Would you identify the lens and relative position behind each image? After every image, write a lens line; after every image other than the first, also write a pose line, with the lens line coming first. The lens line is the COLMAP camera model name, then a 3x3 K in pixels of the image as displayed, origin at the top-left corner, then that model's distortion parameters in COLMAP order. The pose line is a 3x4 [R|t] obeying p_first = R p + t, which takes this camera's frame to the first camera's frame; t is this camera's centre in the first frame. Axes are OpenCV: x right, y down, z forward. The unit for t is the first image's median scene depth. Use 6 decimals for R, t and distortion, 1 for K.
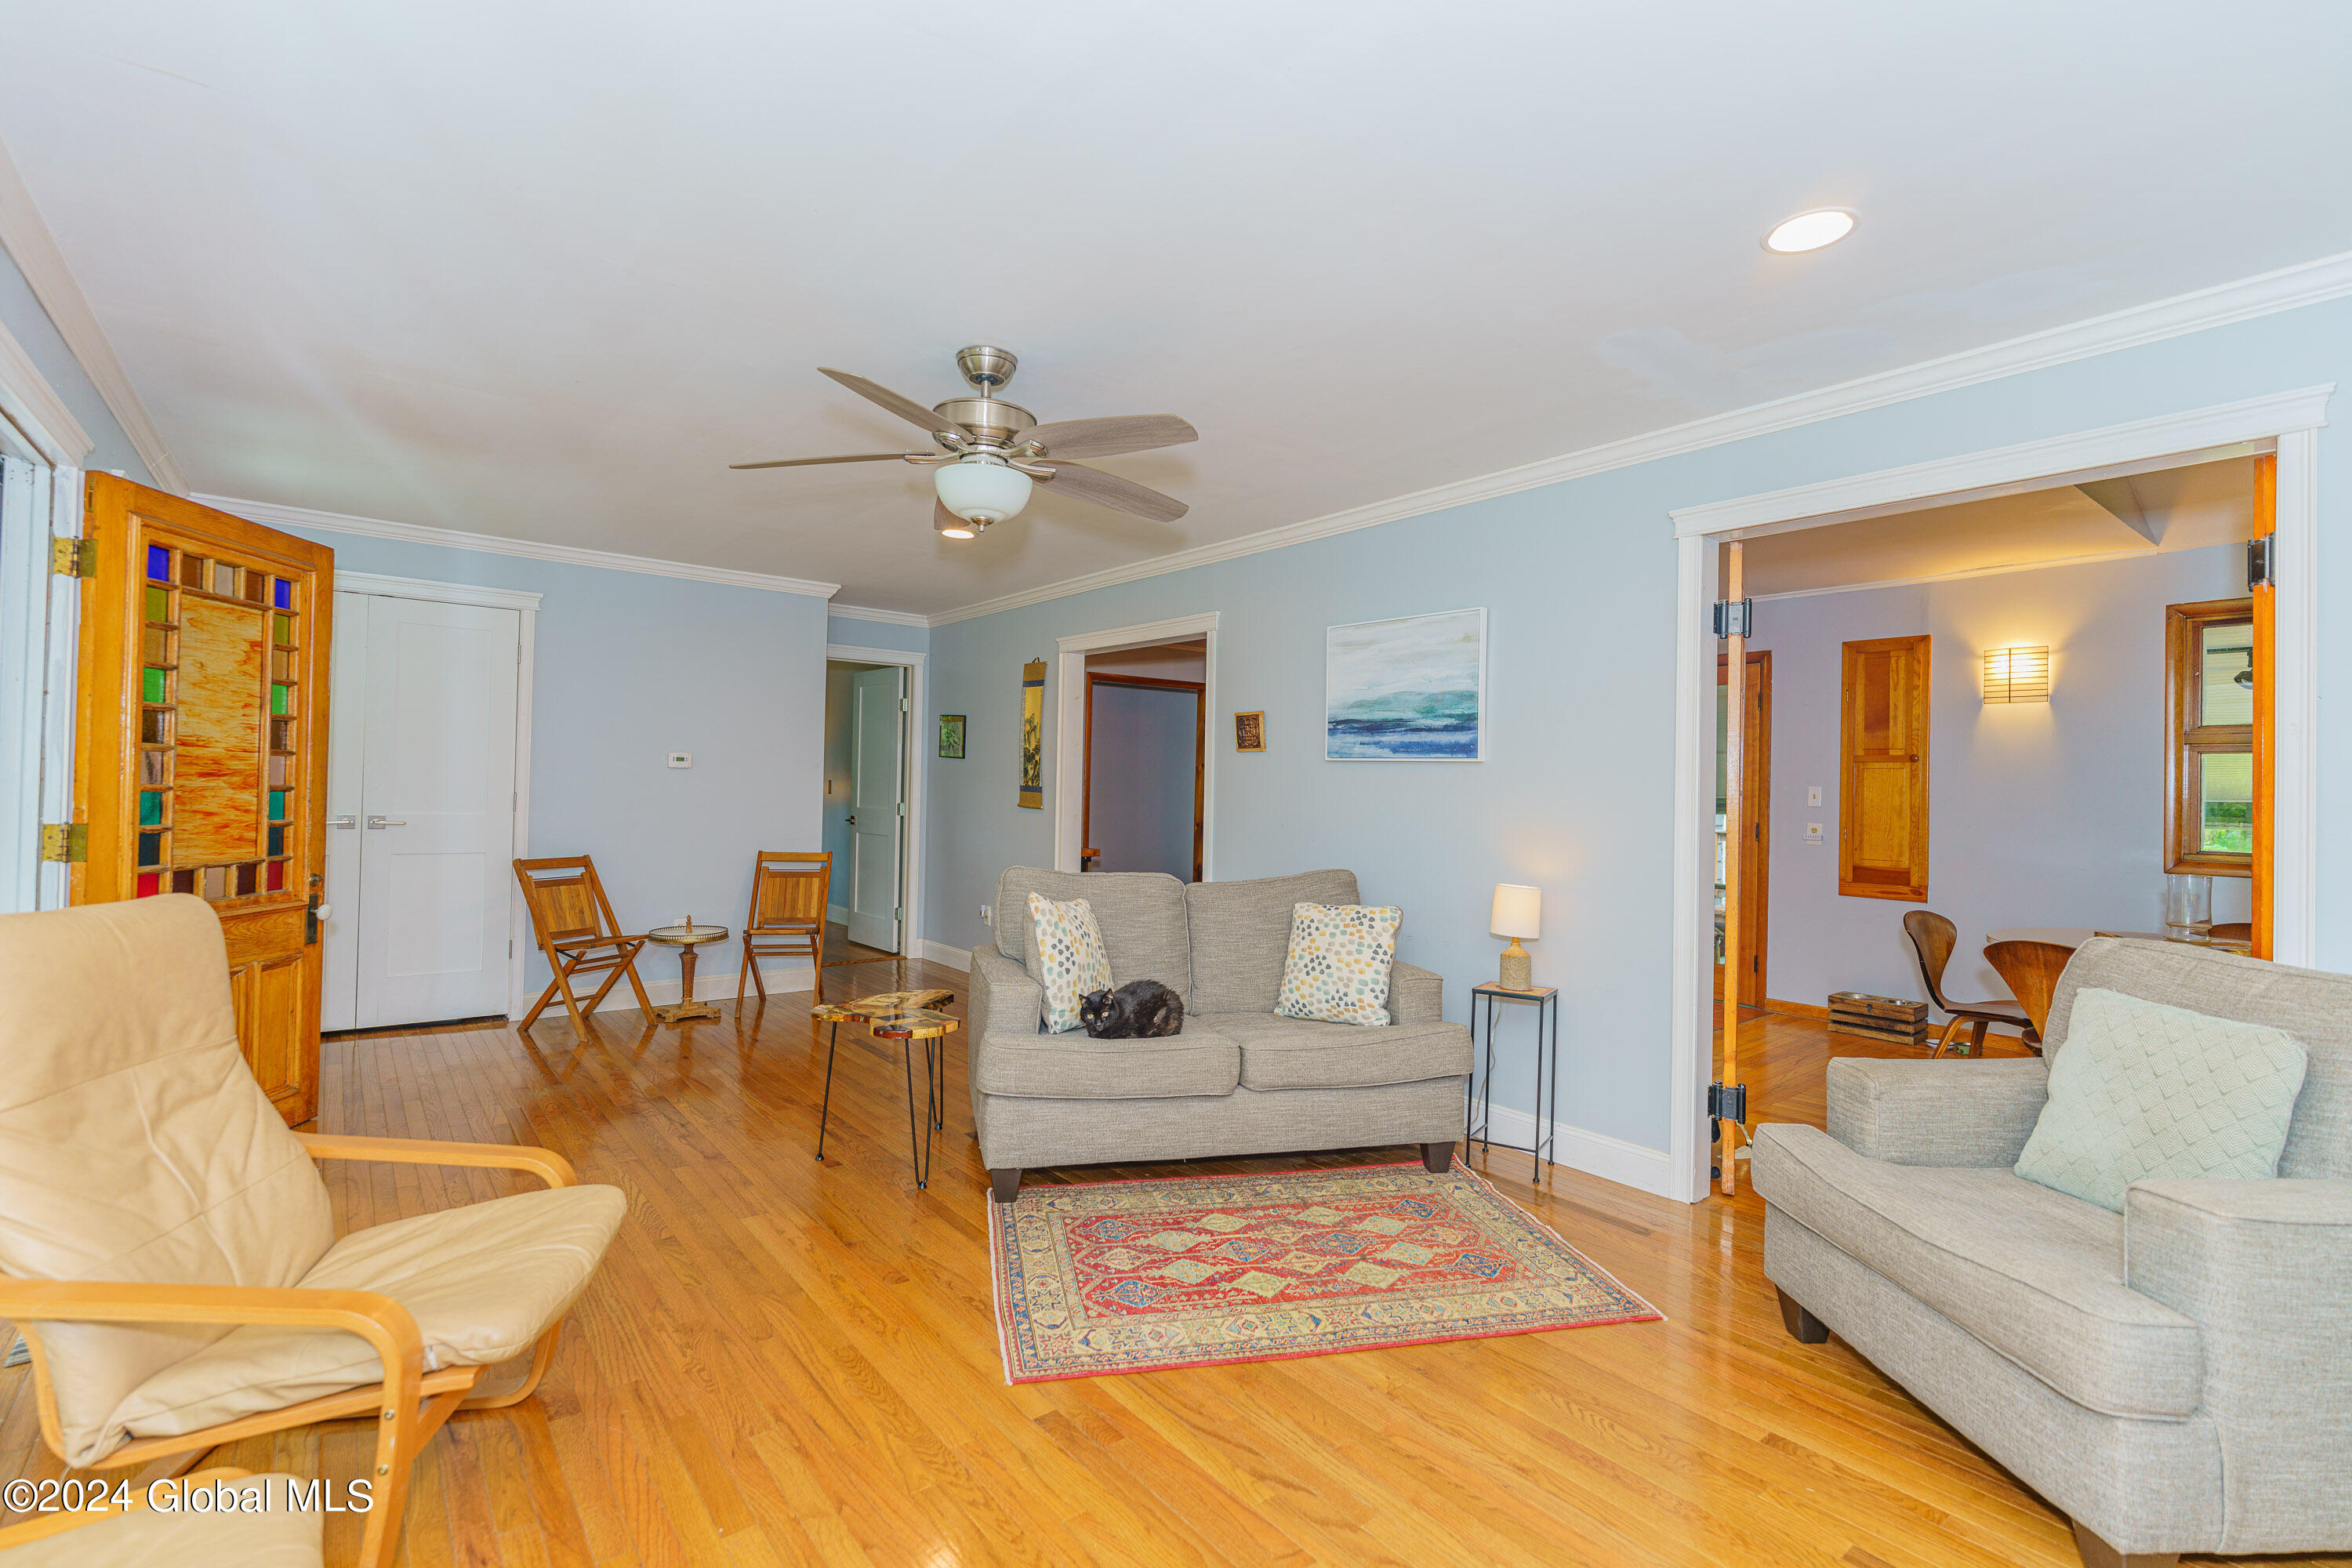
lens RADIAL K [[1053.2, 0, 1175.4], [0, 1053.2, 778.9], [0, 0, 1]] dist [-0.000440, -0.000958]
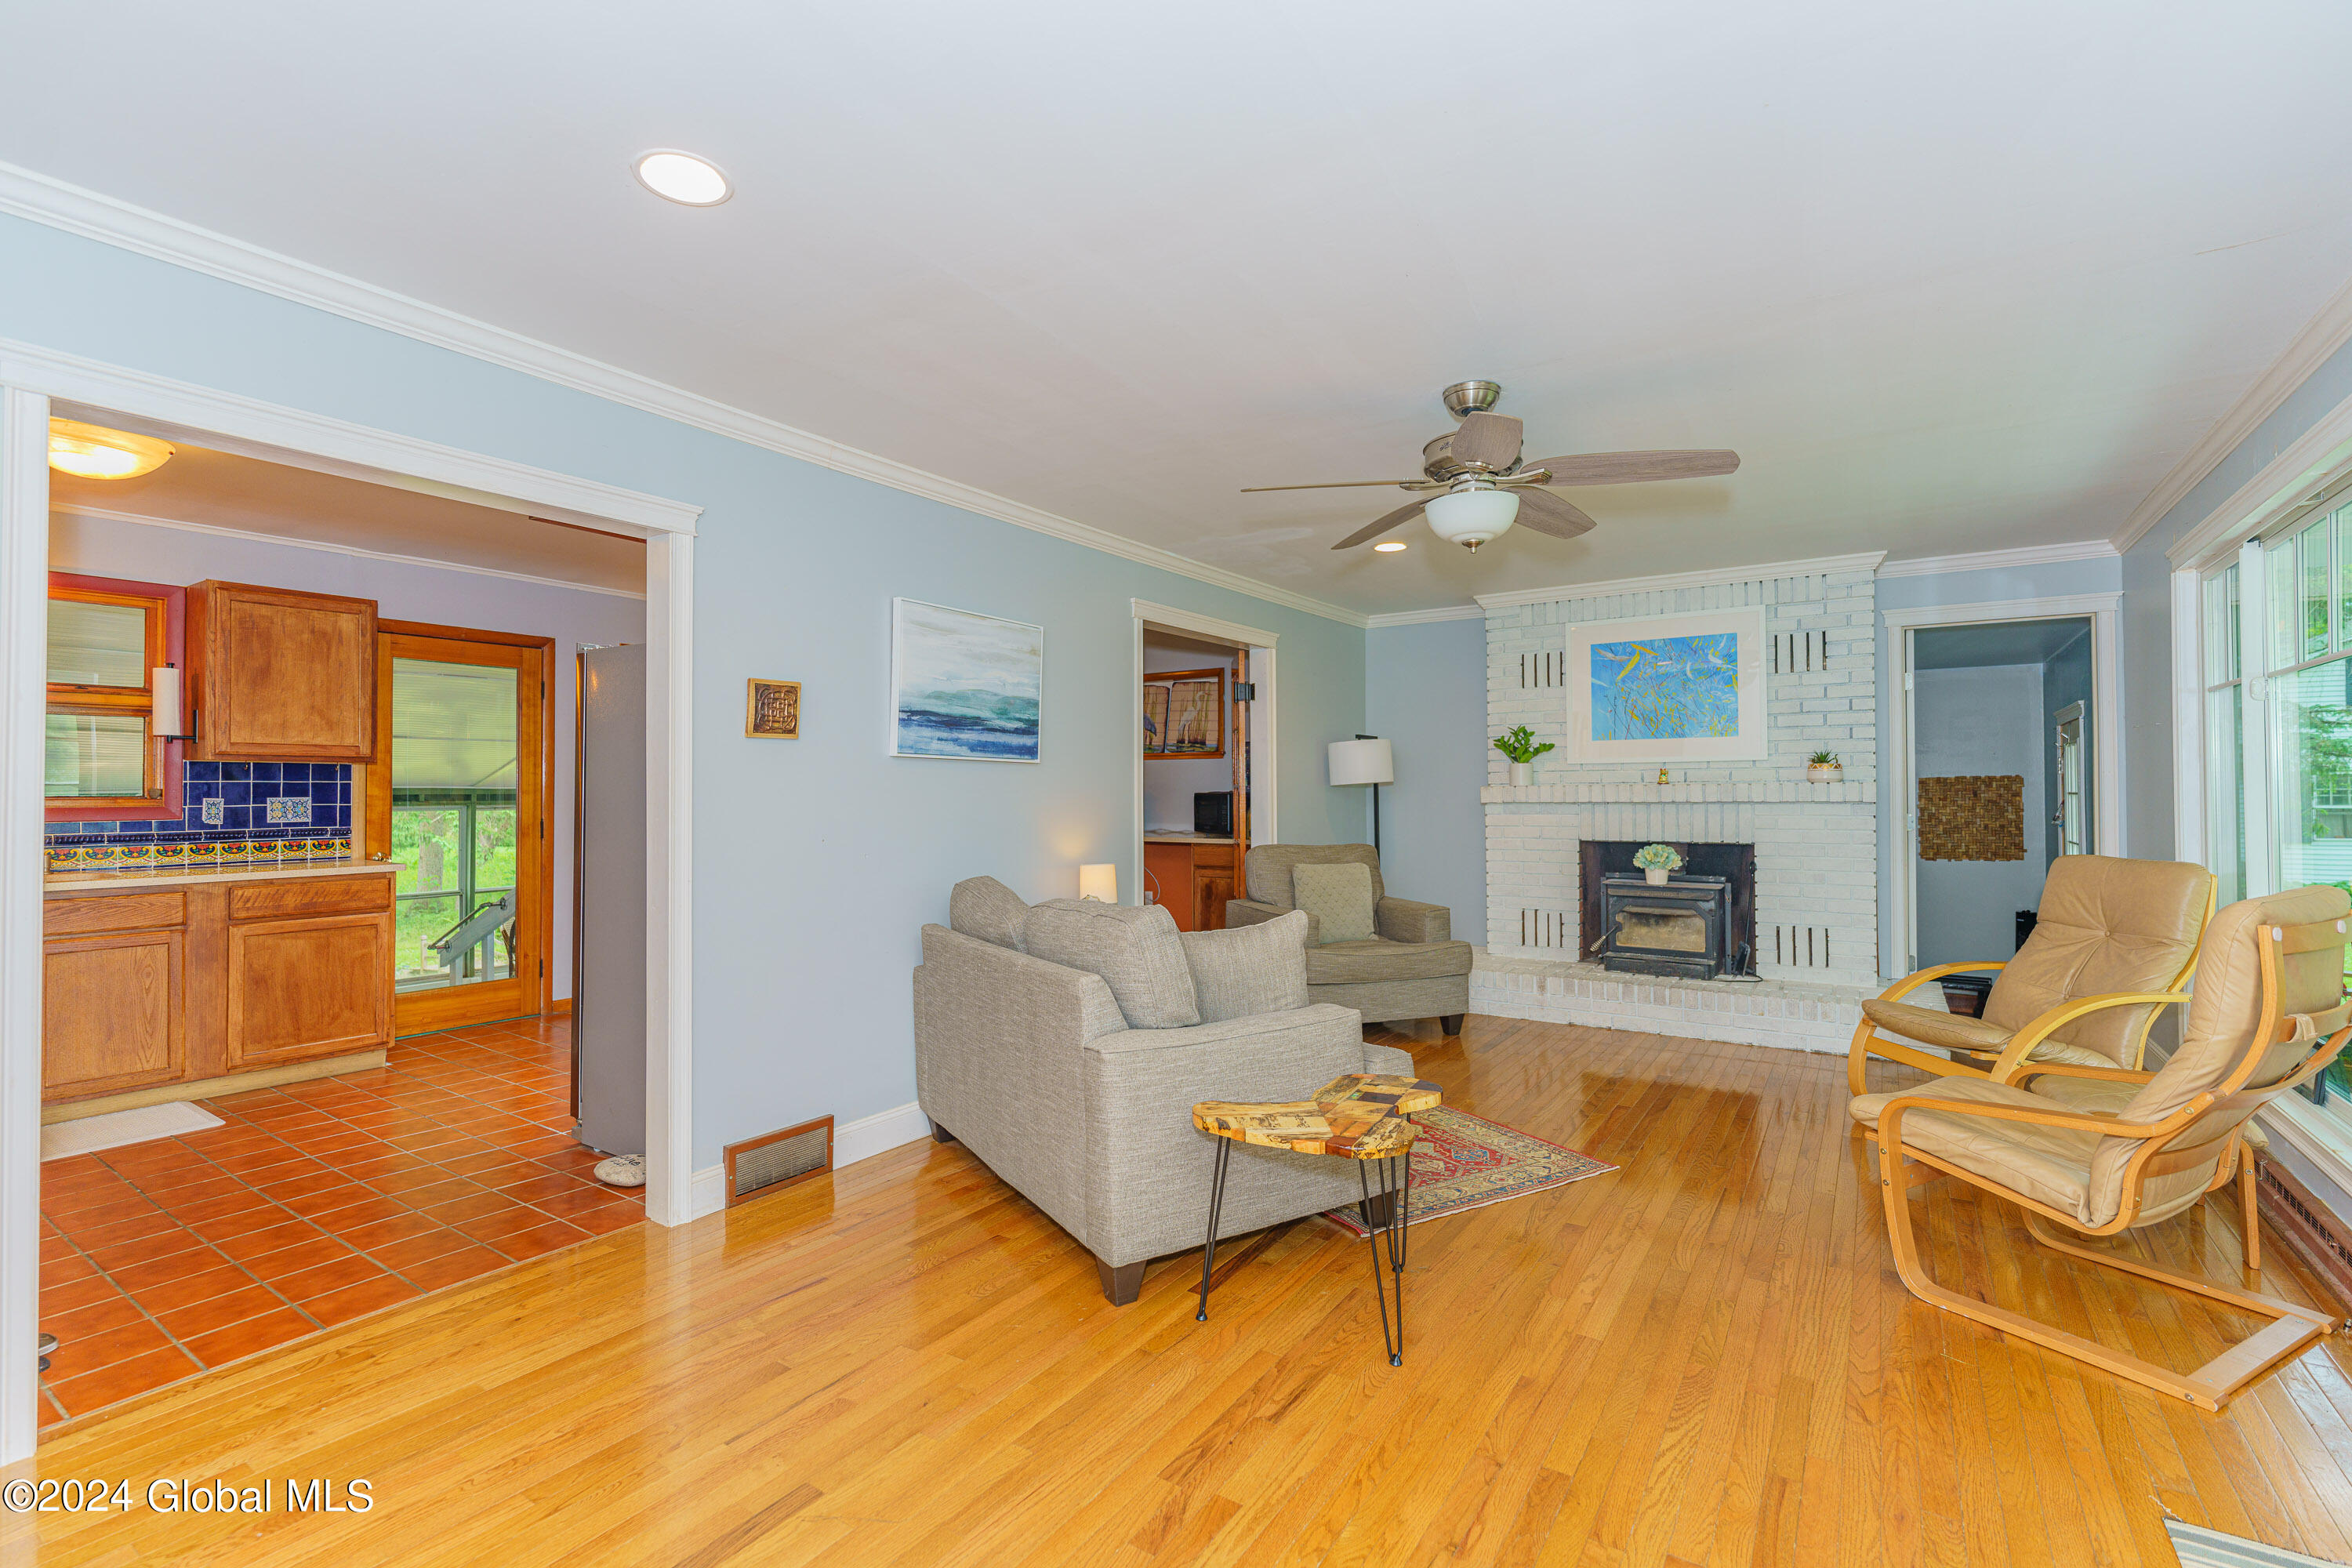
lens RADIAL K [[1053.2, 0, 1172.1], [0, 1053.2, 778.6], [0, 0, 1]] dist [-0.000440, -0.000958]
pose [[-0.296467, -0.007526, 0.955013, -1.052157], [-0.009038, 0.999946, 0.005075, -0.008532], [-0.955000, -0.007127, -0.296519, 1.516228]]
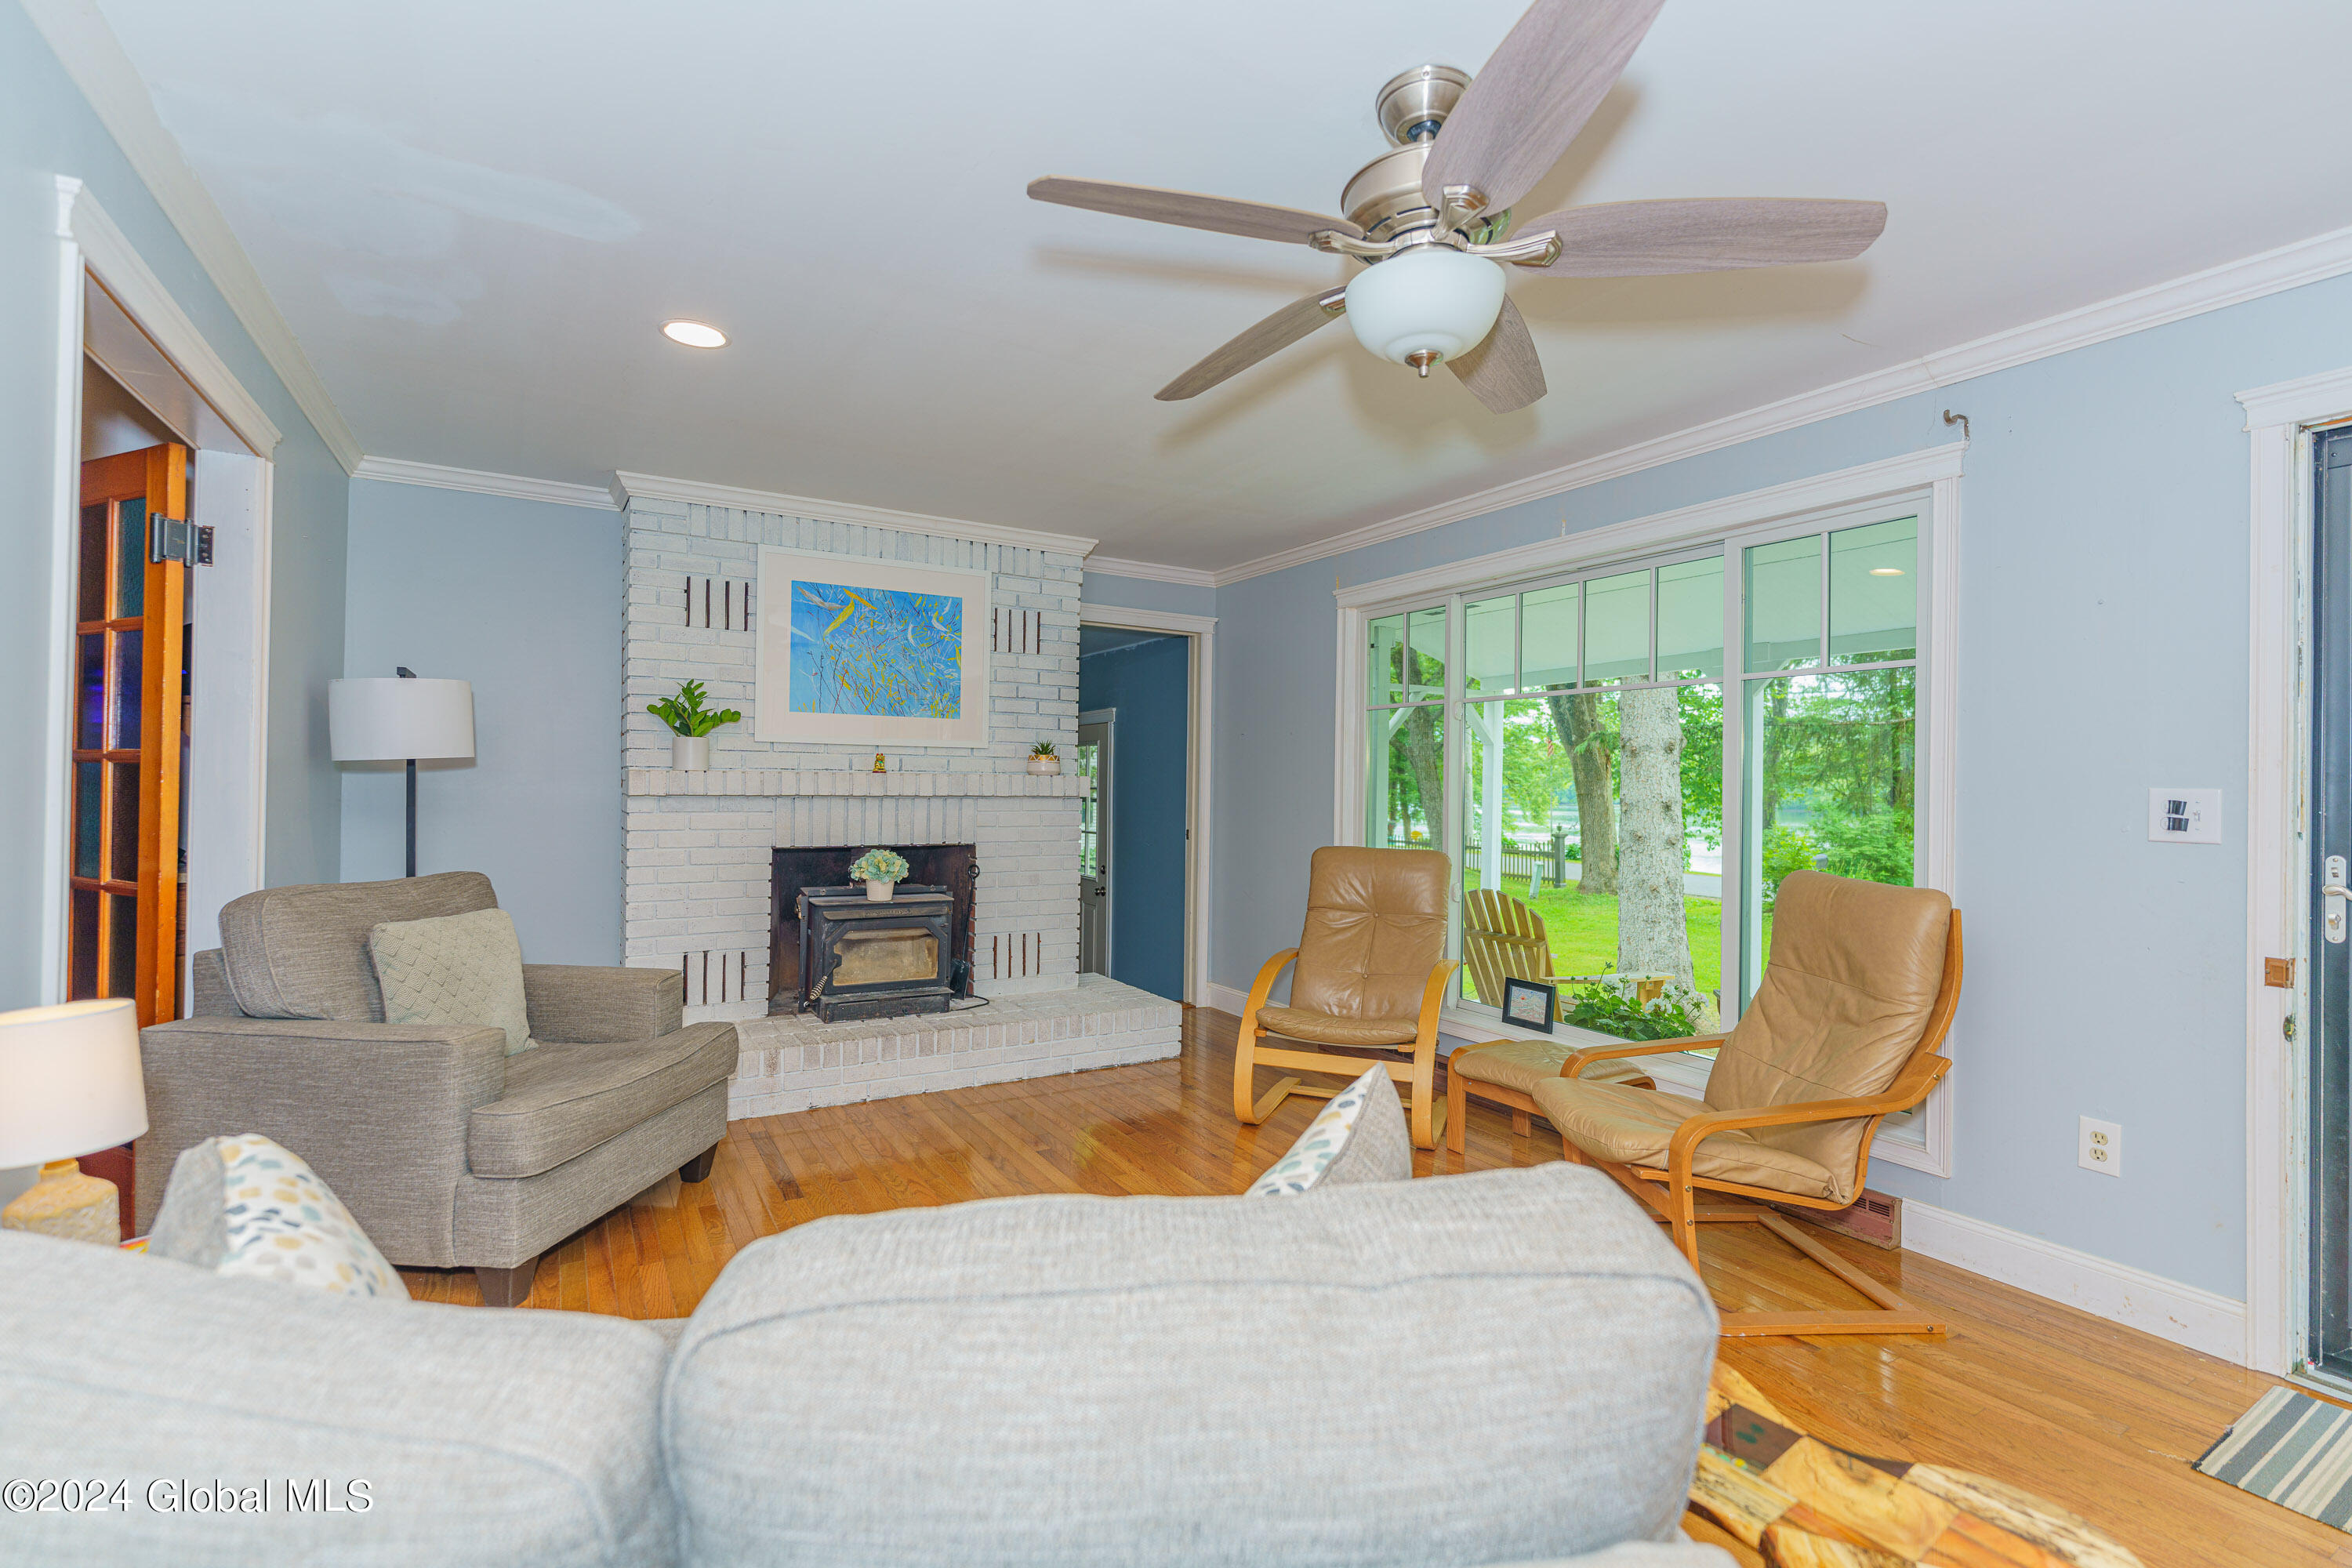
lens RADIAL K [[1053.2, 0, 1175.0], [0, 1053.2, 774.5], [0, 0, 1]] dist [-0.000440, -0.000958]
pose [[-0.989501, -0.033424, 0.140608, -0.126868], [-0.035915, 0.999239, -0.015210, 0.013257], [-0.139993, -0.020100, -0.989948, 1.538300]]
